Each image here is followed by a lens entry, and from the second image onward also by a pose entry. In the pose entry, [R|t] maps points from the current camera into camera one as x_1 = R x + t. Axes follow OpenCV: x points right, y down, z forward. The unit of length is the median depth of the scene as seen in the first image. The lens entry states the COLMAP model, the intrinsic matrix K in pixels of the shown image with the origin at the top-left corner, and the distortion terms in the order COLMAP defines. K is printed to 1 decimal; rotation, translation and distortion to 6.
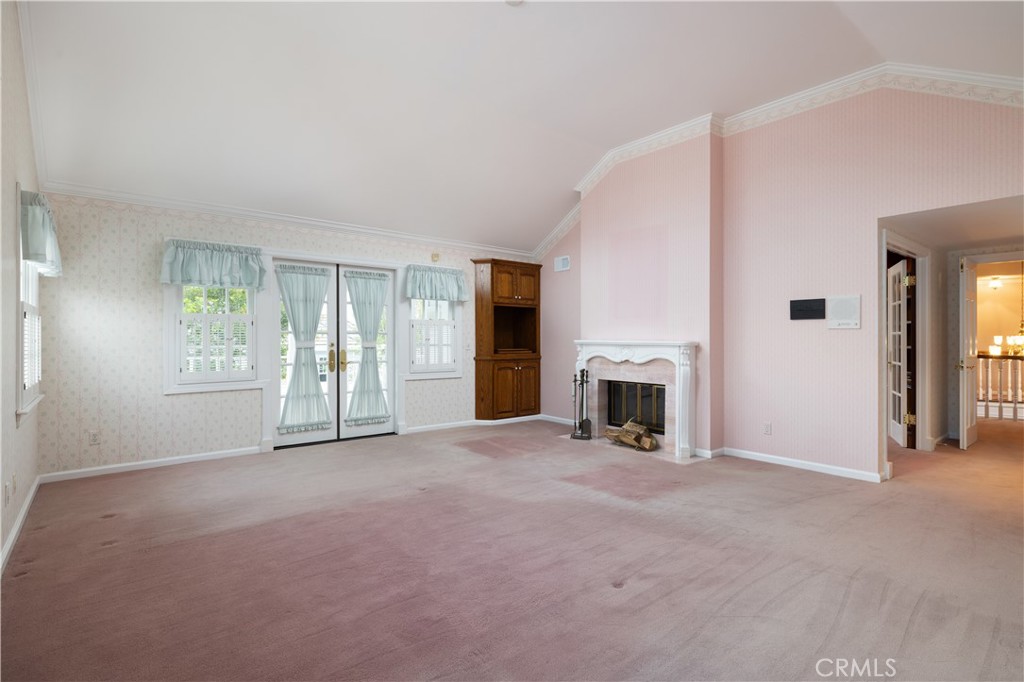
lens RADIAL K [[499.3, 0, 511.8], [0, 499.3, 337.6], [0, 0, 1]] dist [-0.000741, -0.000016]
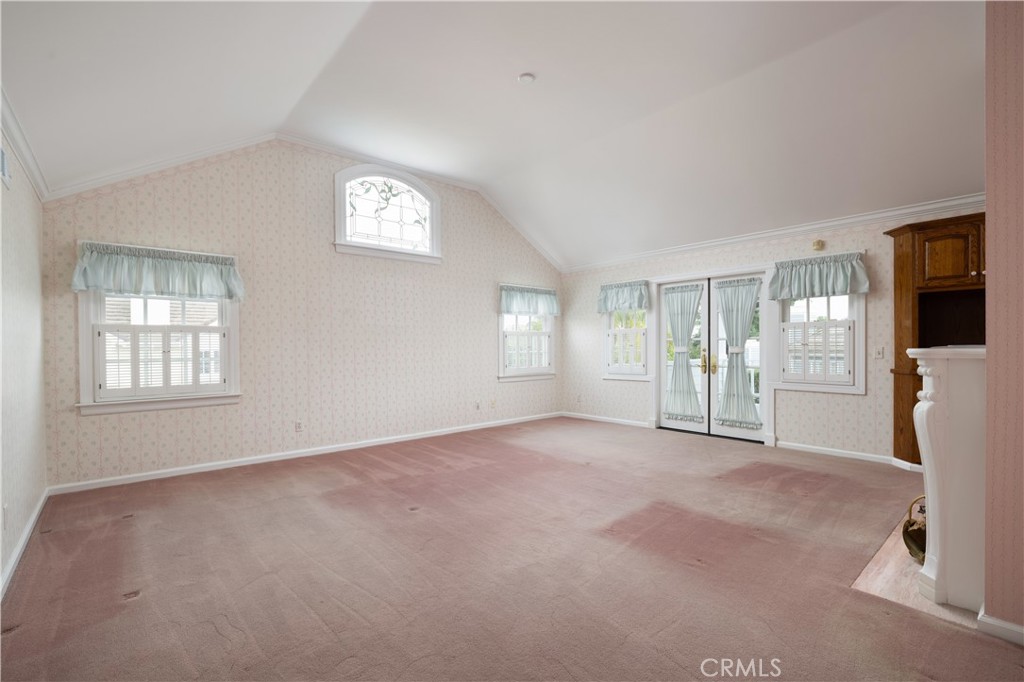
lens RADIAL K [[461.0, 0, 512.6], [0, 461.0, 348.1], [0, 0, 1]] dist [-0.000306, 0.000067]
pose [[0.029814, 0.004135, -0.999547, 0.659878], [0.010866, 0.999931, 0.004461, 0.000817], [0.999496, -0.010994, 0.029767, 0.516472]]
